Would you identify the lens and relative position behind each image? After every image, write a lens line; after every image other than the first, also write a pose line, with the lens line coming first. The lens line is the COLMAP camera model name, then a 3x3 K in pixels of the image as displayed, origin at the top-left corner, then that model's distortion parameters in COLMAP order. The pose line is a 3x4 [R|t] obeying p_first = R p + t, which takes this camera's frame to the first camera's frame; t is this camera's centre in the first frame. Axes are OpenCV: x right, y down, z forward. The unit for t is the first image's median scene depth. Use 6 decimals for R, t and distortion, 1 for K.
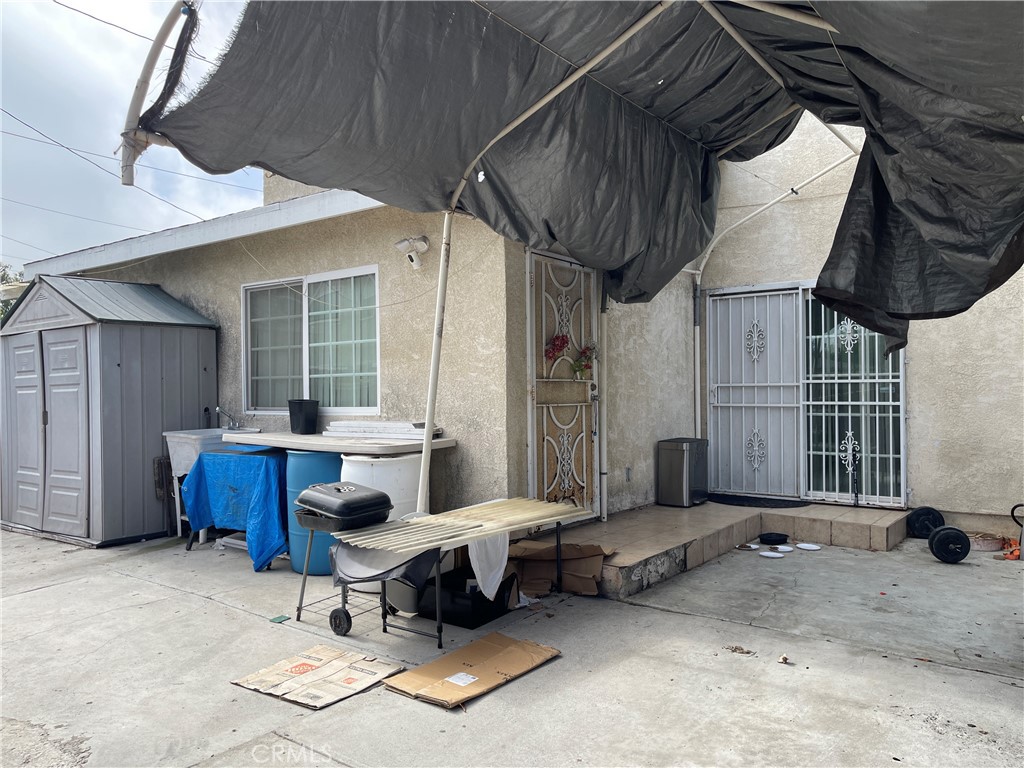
lens RADIAL K [[763.5, 0, 512.0], [0, 763.5, 384.0], [0, 0, 1]] dist [-0.000830, -0.000288]
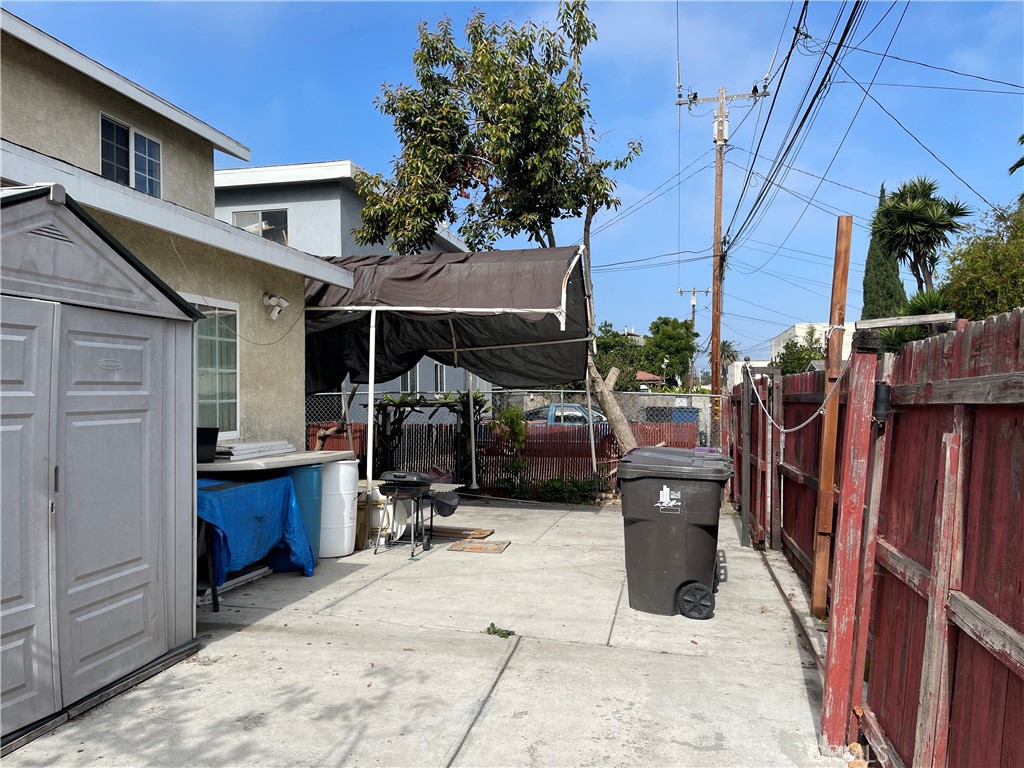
lens RADIAL K [[763.5, 0, 512.0], [0, 763.5, 384.0], [0, 0, 1]] dist [-0.000830, -0.000288]
pose [[-0.413227, 0.033857, 0.909999, -1.355921], [0.013965, 0.999427, -0.030843, 0.001315], [-0.910521, -0.000037, -0.413463, 1.092361]]
